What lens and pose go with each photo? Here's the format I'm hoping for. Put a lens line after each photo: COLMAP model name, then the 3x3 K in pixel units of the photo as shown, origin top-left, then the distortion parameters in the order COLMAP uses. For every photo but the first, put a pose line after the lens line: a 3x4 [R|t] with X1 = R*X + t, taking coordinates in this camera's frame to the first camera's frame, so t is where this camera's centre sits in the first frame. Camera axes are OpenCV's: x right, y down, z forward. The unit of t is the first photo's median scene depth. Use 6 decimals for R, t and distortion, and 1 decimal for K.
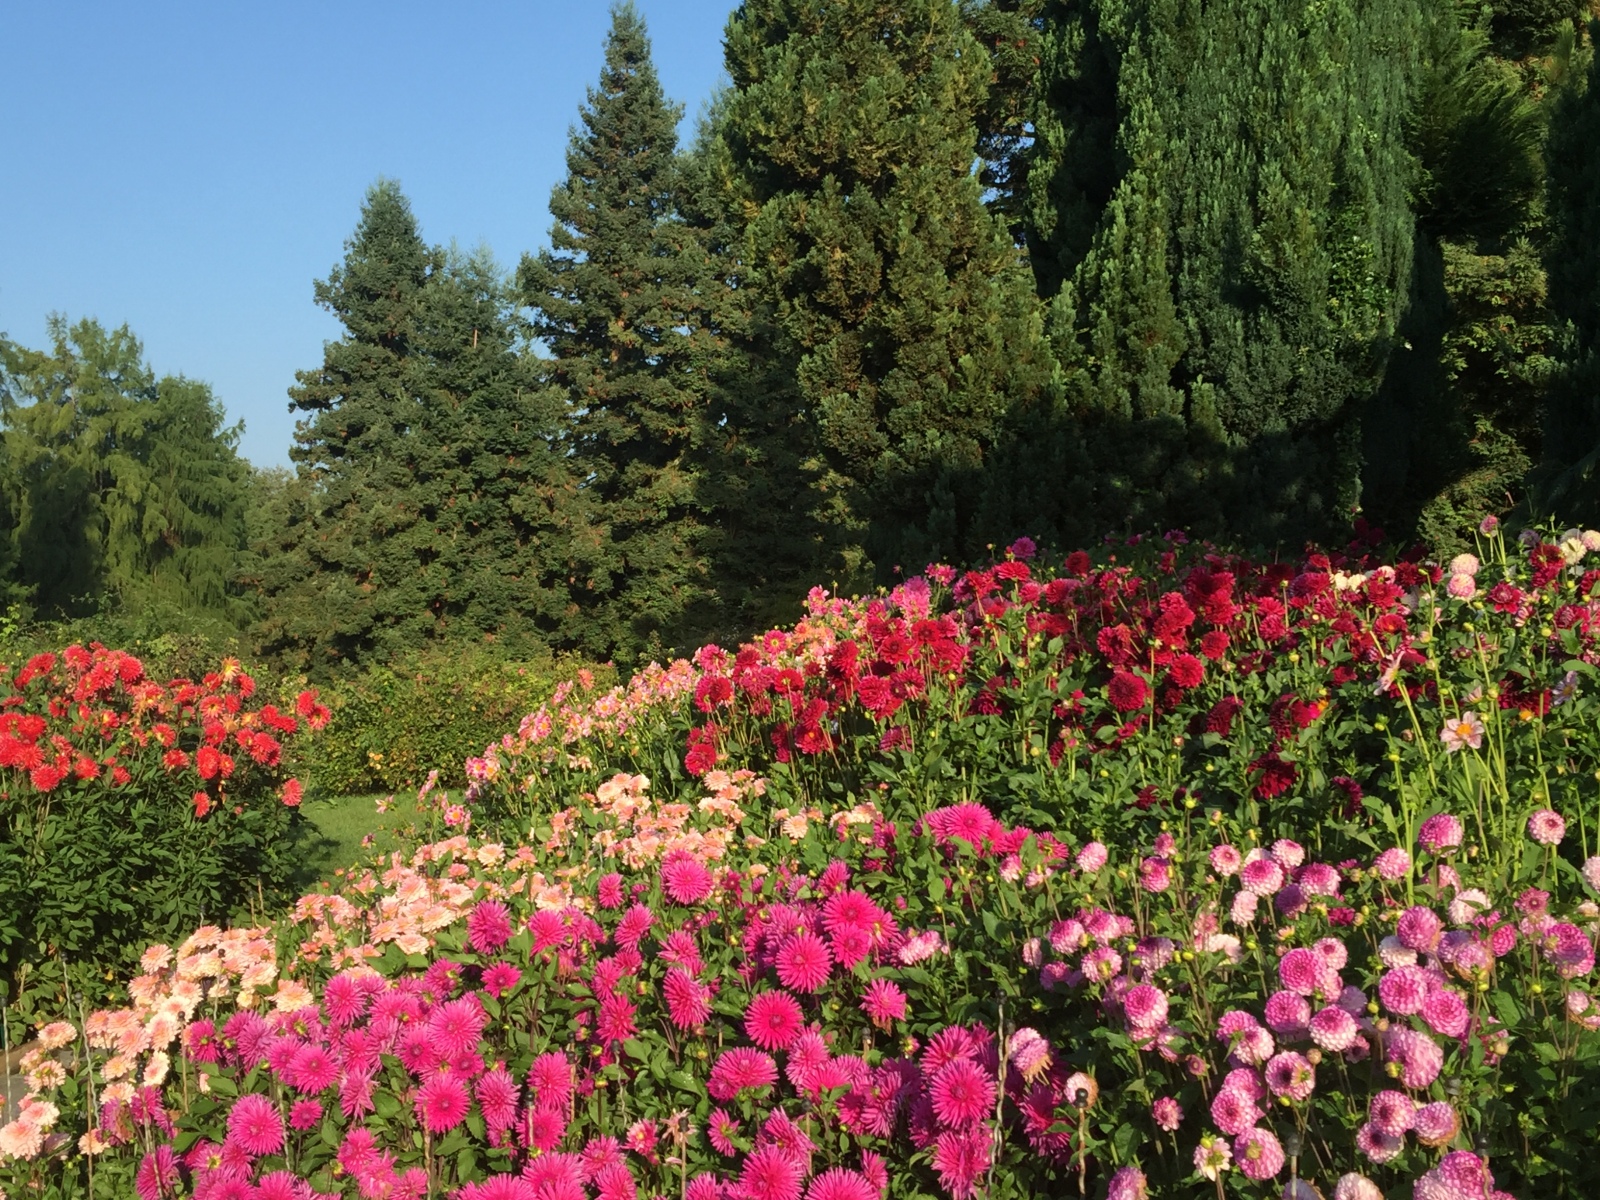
lens RADIAL K [[1926.9, 0, 830.7], [0, 1926.9, 575.6], [0, 0, 1]] dist [0.034324, 0.000000]
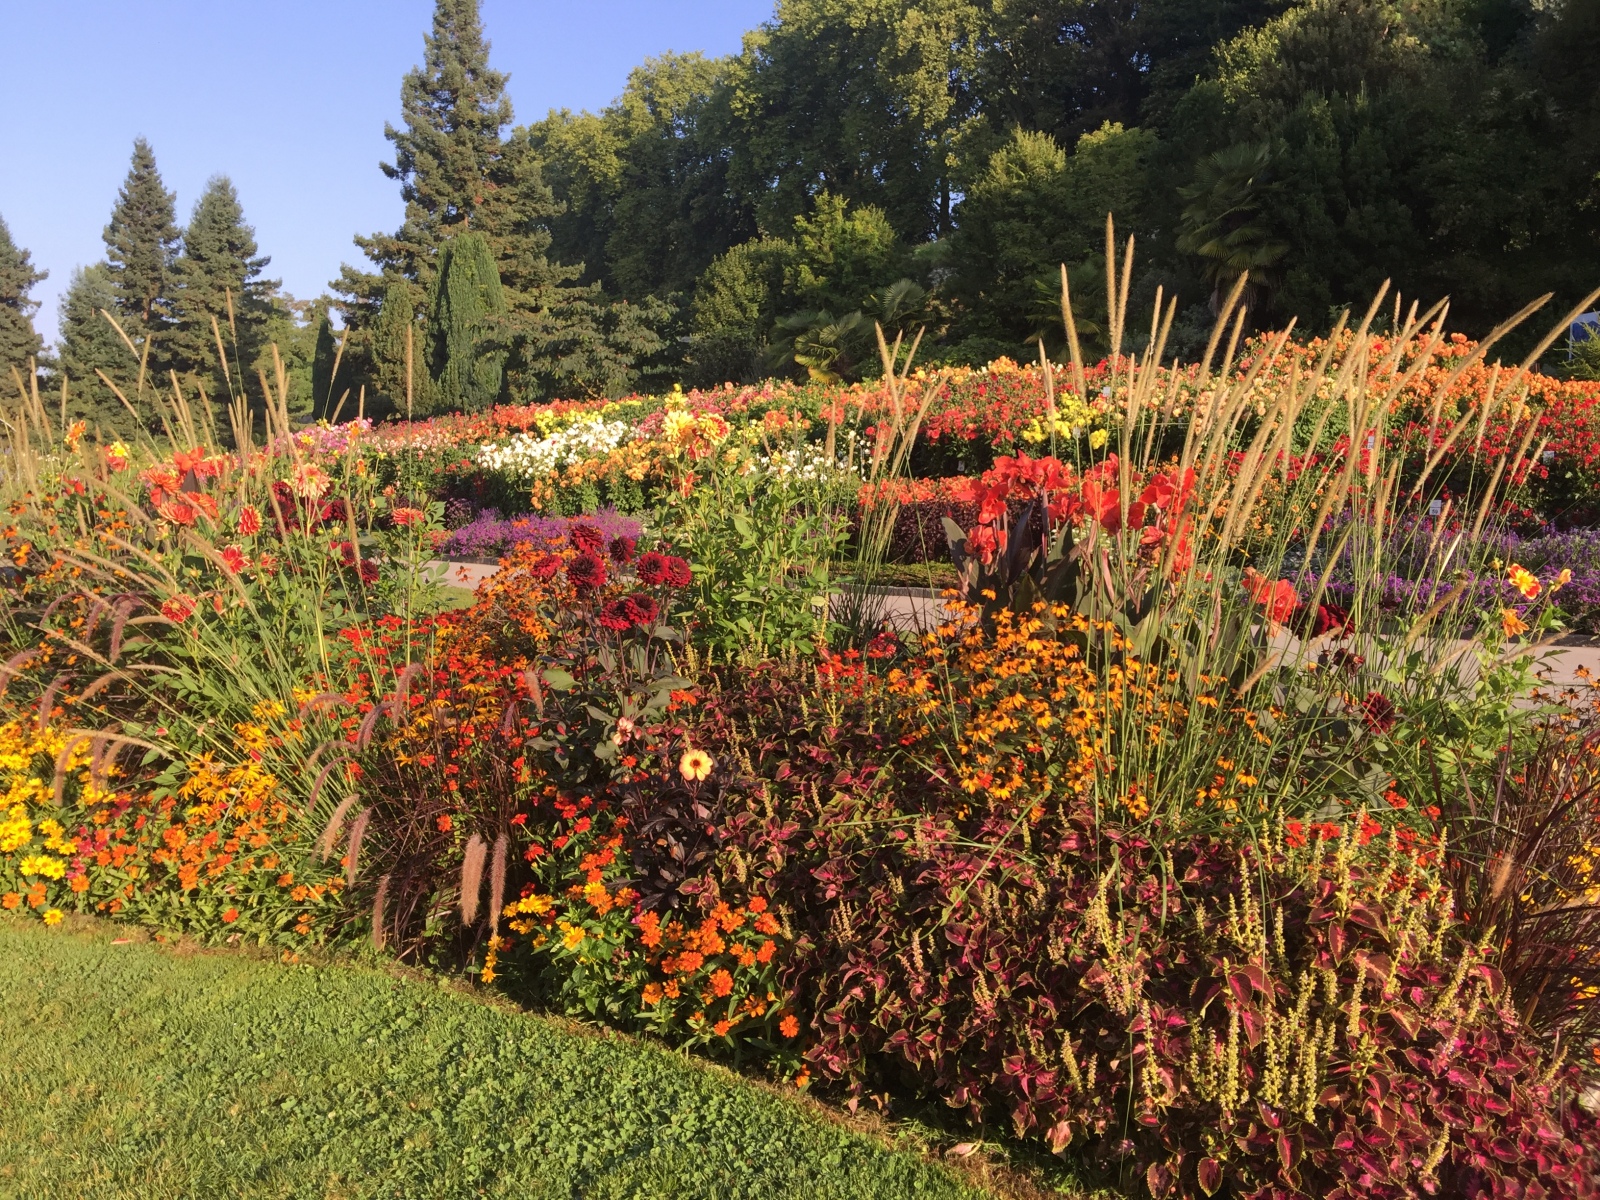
lens RADIAL K [[1348.0, 0, 814.8], [0, 1348.0, 597.7], [0, 0, 1]] dist [0.065818, -0.103103]
pose [[0.889304, -0.054548, 0.454052, -0.153324], [-0.005497, 0.991514, 0.129884, -0.008463], [-0.457284, -0.118002, 0.881457, -0.638354]]
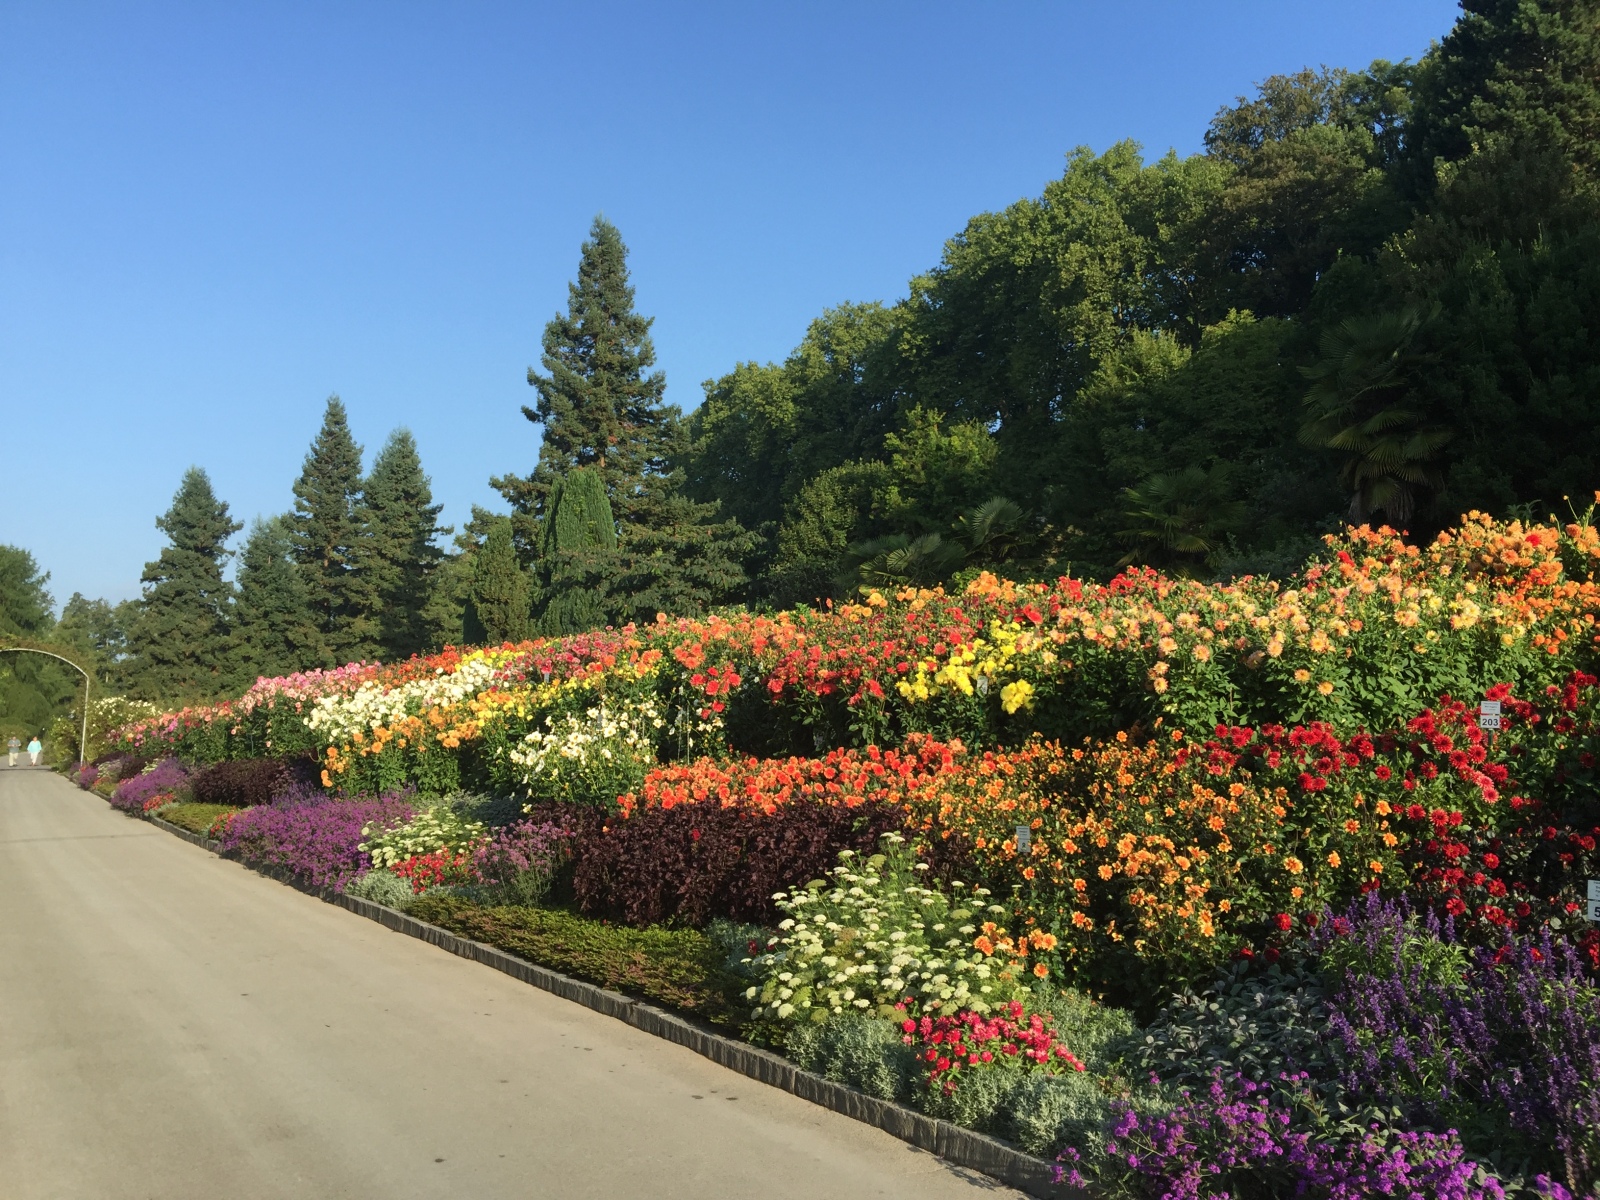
lens RADIAL K [[1348.0, 0, 818.8], [0, 1348.0, 597.1], [0, 0, 1]] dist [0.065818, -0.103103]
pose [[0.949215, 0.017837, 0.314123, -0.066416], [-0.003336, 0.998906, -0.046642, -0.009047], [-0.314612, 0.043225, 0.948236, -0.575254]]
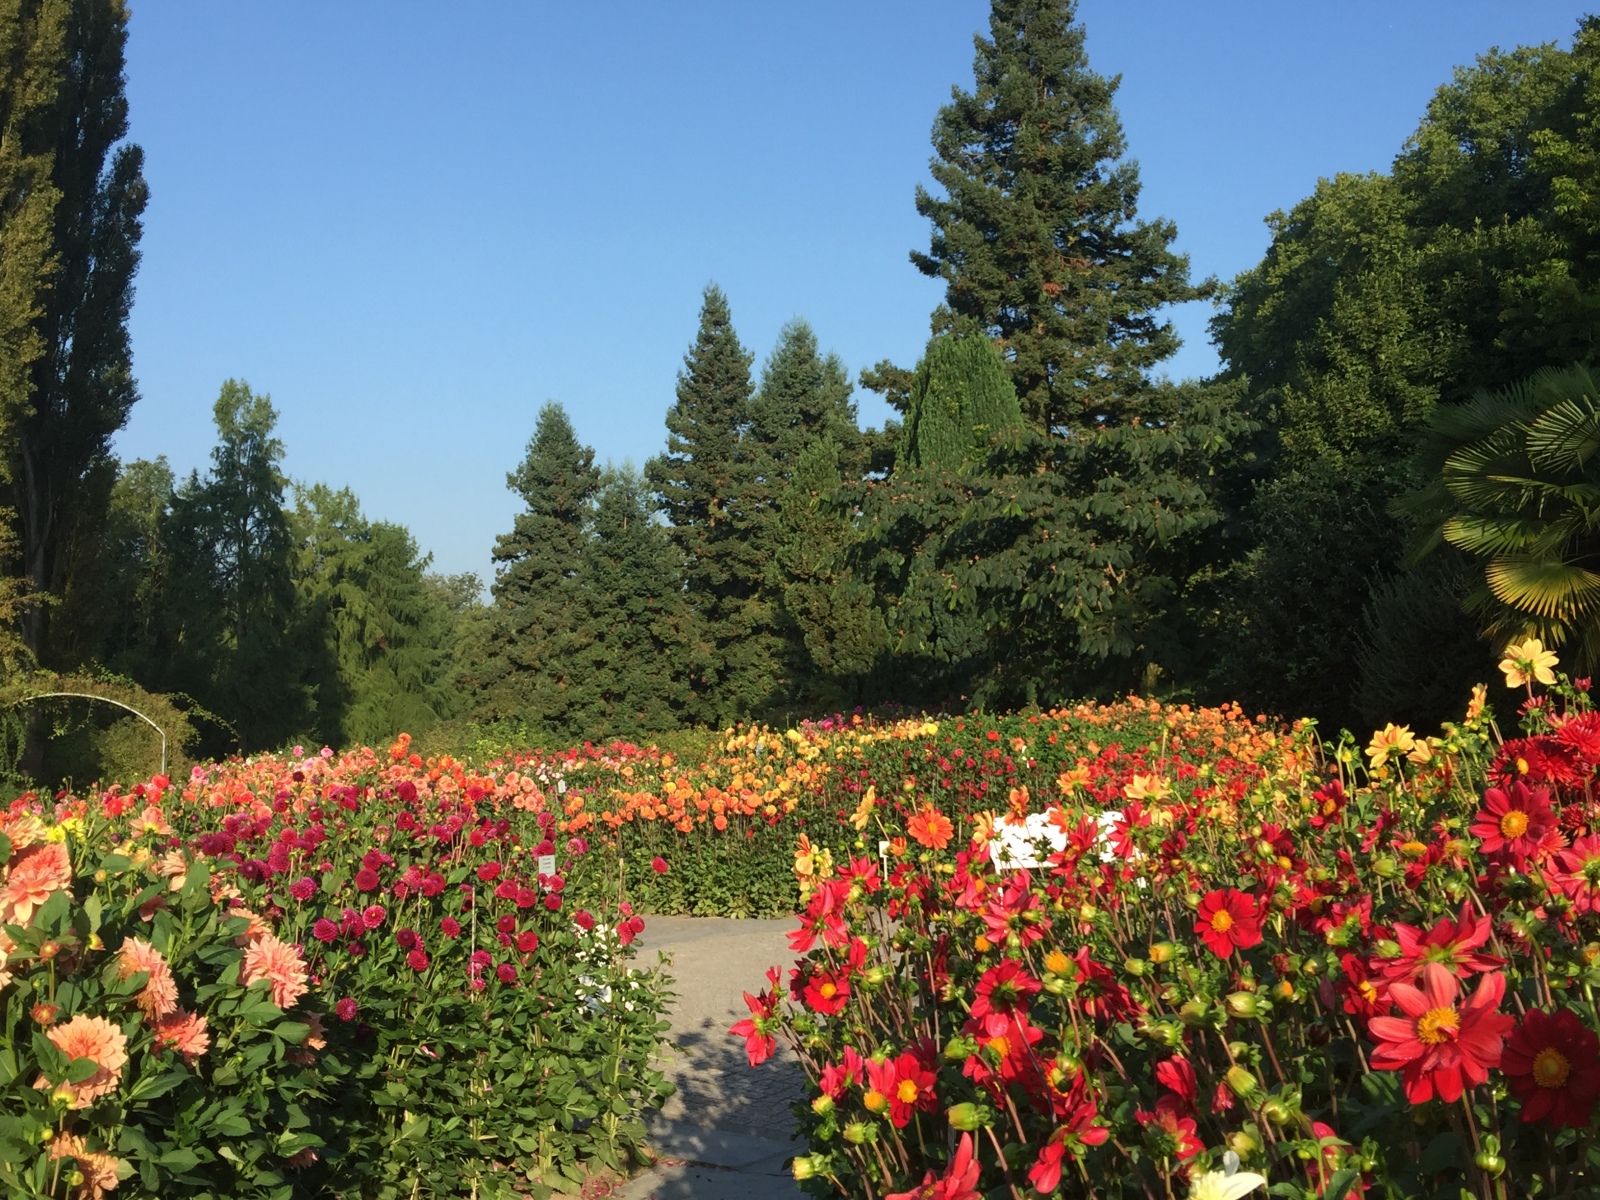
lens RADIAL K [[1758.0, 0, 812.6], [0, 1758.0, 593.5], [0, 0, 1]] dist [0.040183, 0.000000]
pose [[0.998422, -0.033321, -0.045205, 0.025269], [0.032241, 0.999182, -0.024418, -0.023053], [0.045982, 0.022922, 0.998679, -0.356163]]
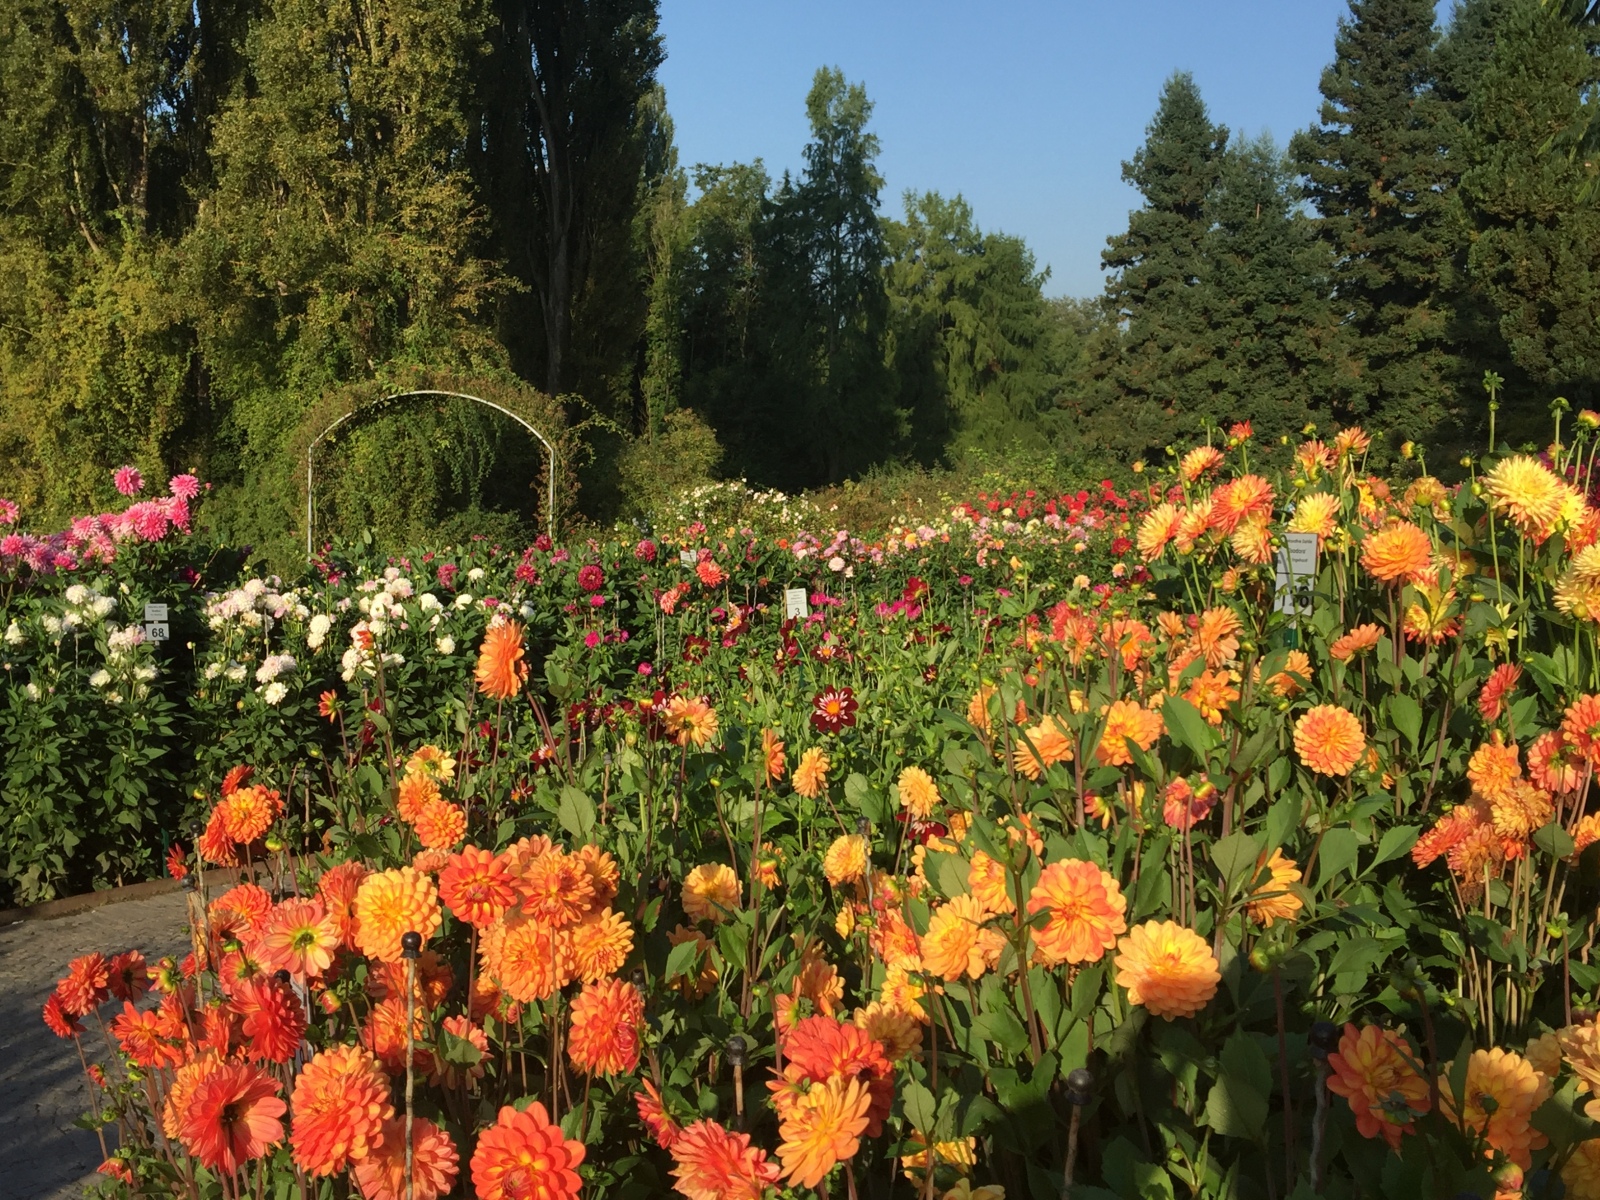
lens RADIAL K [[1758.0, 0, 791.3], [0, 1758.0, 587.7], [0, 0, 1]] dist [0.040183, 0.000000]
pose [[0.912510, 0.028913, -0.408031, 0.012907], [0.018951, 0.993440, 0.112776, -0.012735], [0.408615, -0.110642, 0.905976, -0.167698]]
